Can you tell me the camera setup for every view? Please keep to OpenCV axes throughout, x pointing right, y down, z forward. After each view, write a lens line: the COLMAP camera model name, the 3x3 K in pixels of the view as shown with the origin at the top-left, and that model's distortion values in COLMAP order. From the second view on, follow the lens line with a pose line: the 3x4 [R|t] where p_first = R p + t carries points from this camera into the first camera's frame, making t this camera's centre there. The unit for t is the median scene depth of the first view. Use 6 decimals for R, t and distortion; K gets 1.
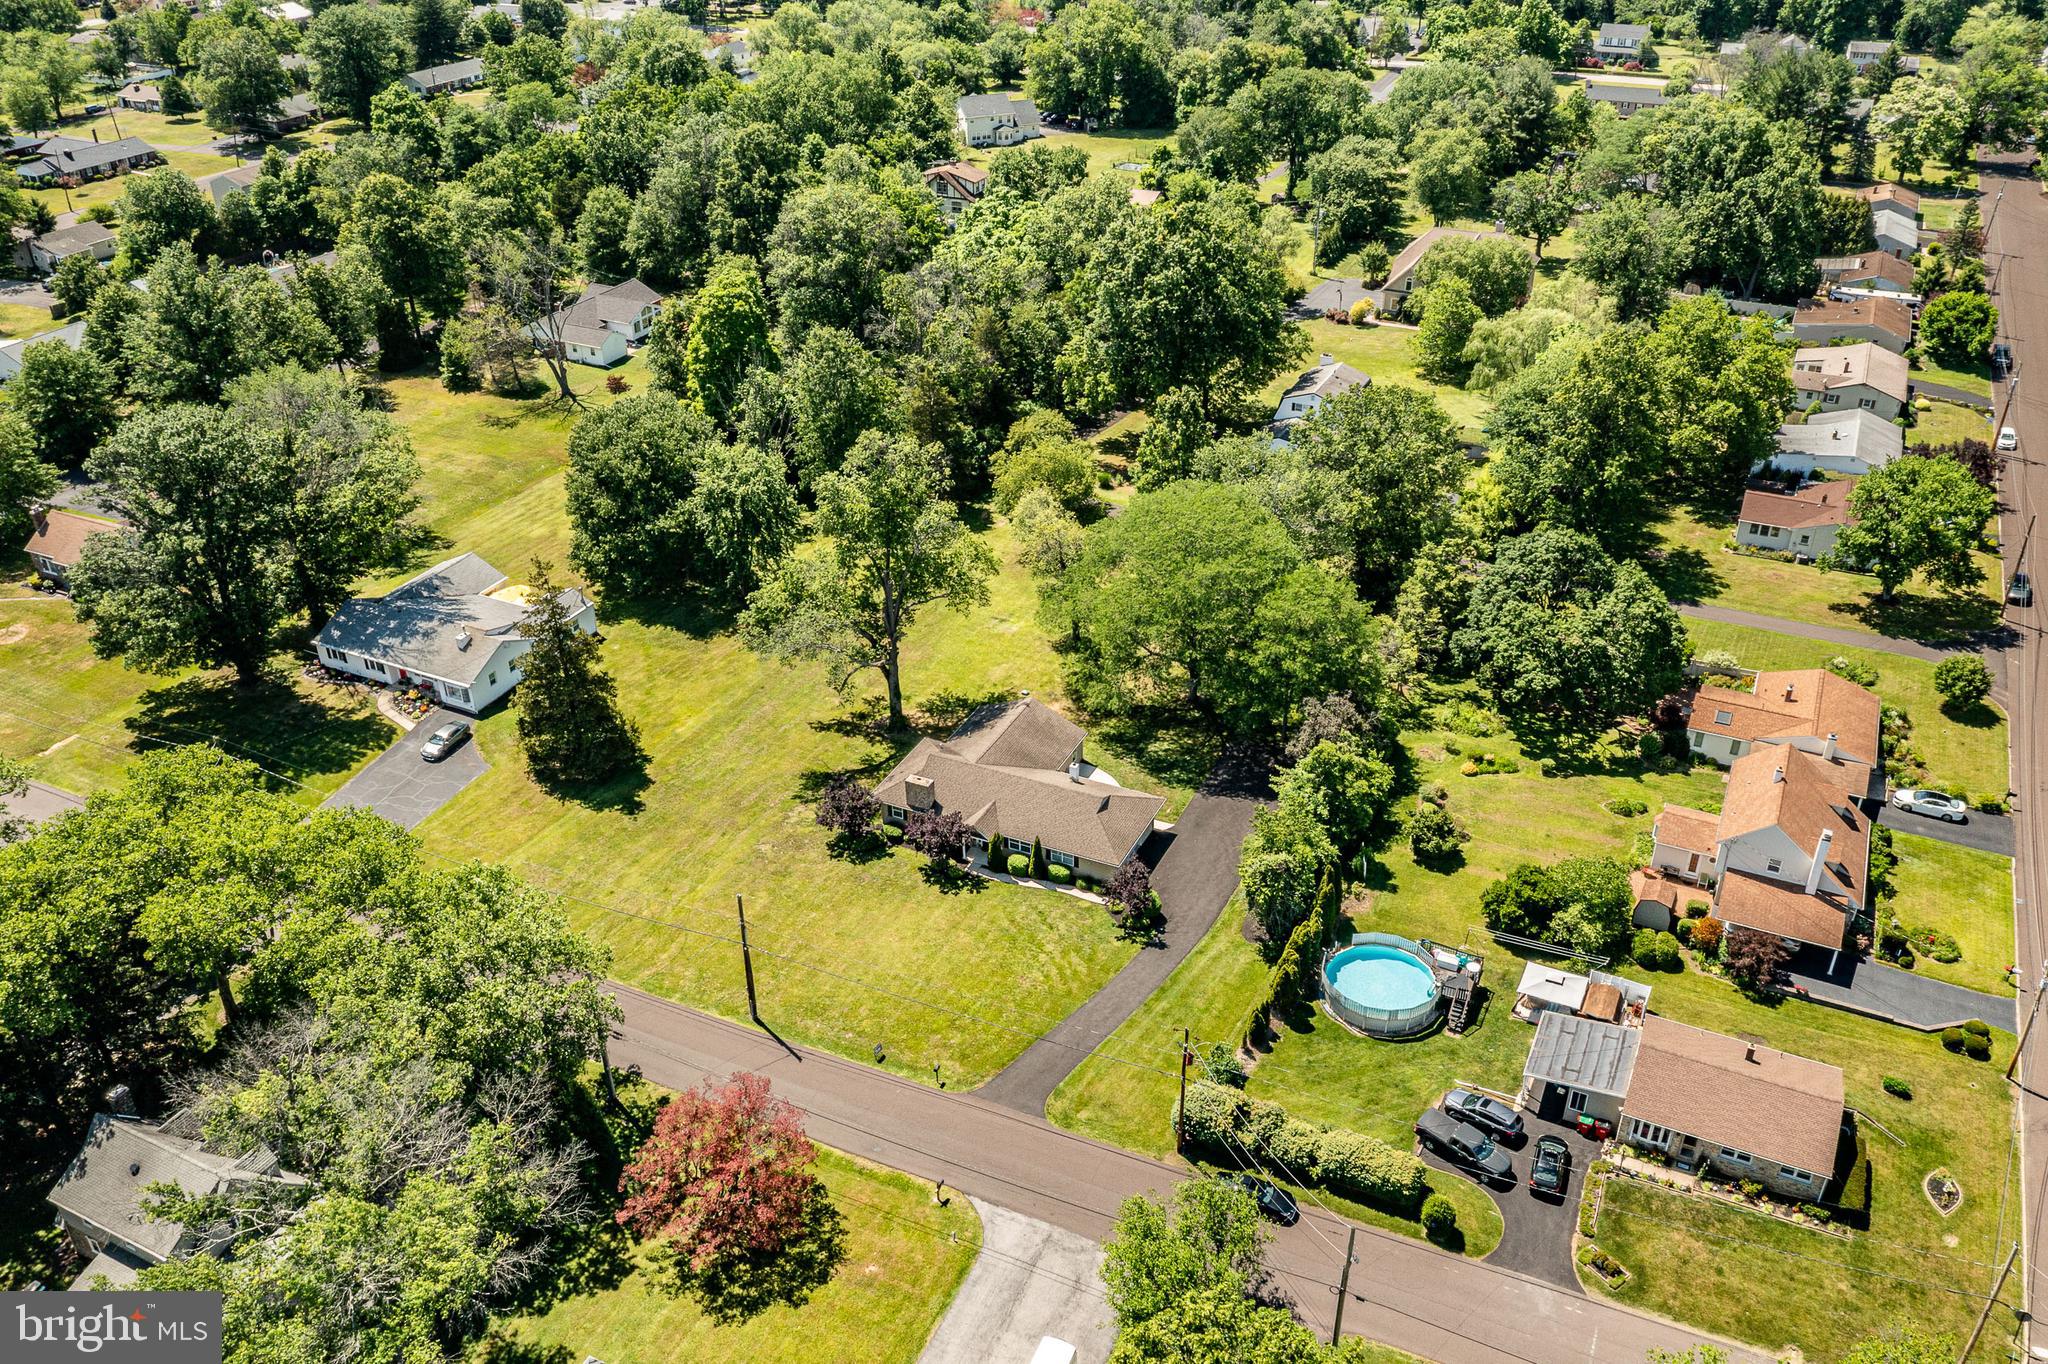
lens RADIAL K [[1607.1, 0, 1007.5], [0, 1607.1, 673.7], [0, 0, 1]] dist [-0.011424, 0.001077]
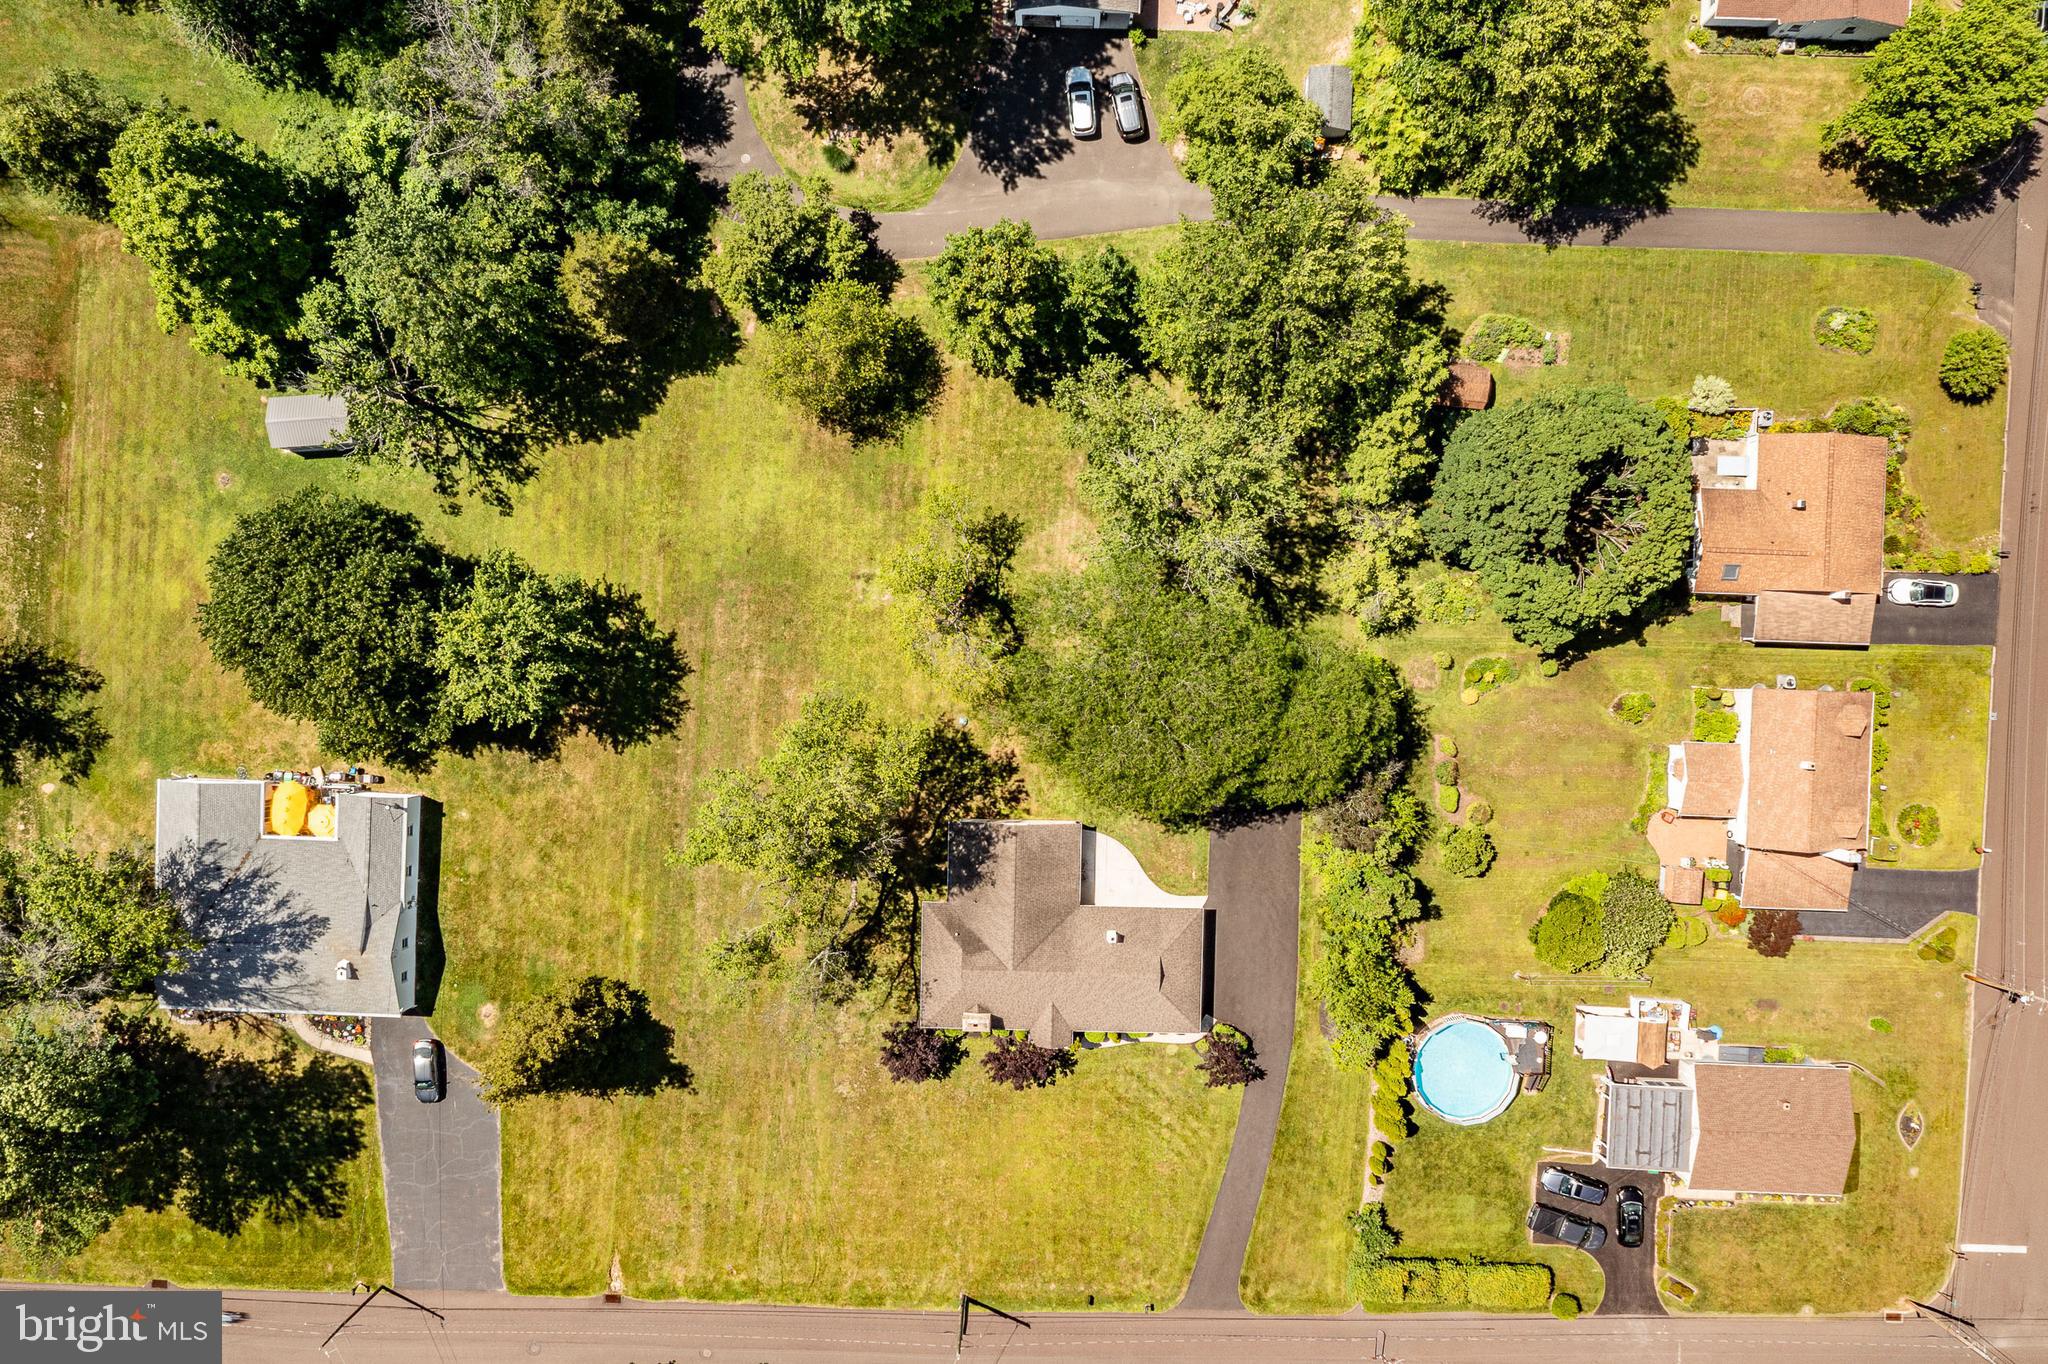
lens RADIAL K [[1607.1, 0, 1007.5], [0, 1607.1, 673.7], [0, 0, 1]] dist [-0.011424, 0.001077]
pose [[0.909889, -0.414673, -0.012153, 0.056769], [0.223328, 0.464923, 0.856721, -0.799008], [-0.349609, -0.782235, 0.515637, 0.612274]]
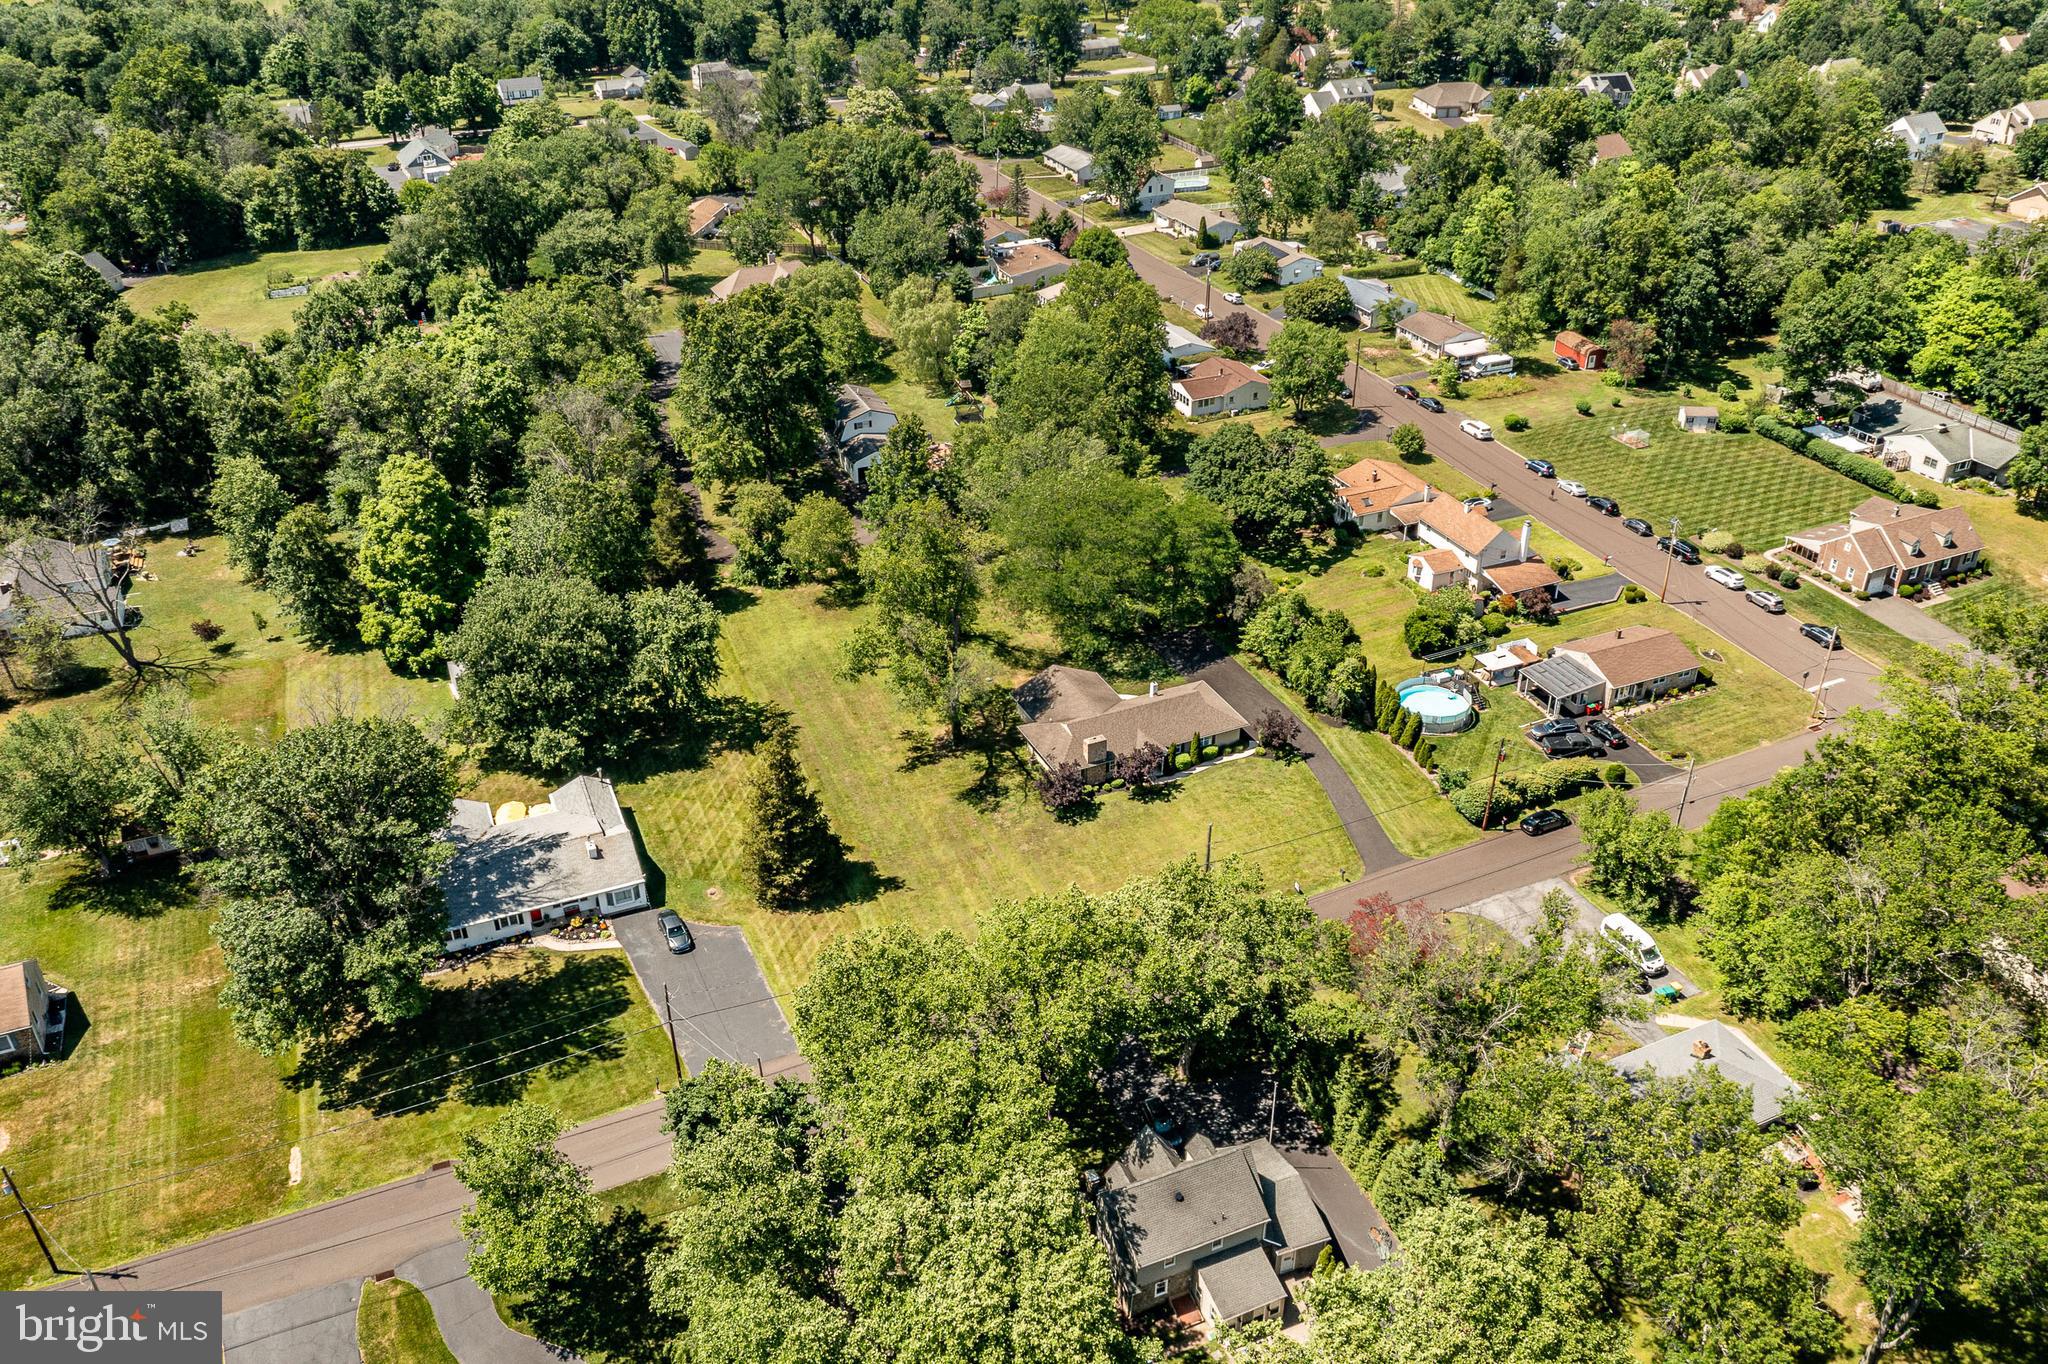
lens RADIAL K [[1600.0, 0, 999.2], [0, 1600.0, 680.7], [0, 0, 1]] dist [-0.003157, -0.011038]
pose [[0.657829, -0.383318, 0.648327, -0.835817], [0.391015, 0.909520, 0.141000, -0.168659], [-0.643715, 0.160751, 0.748192, 0.097788]]
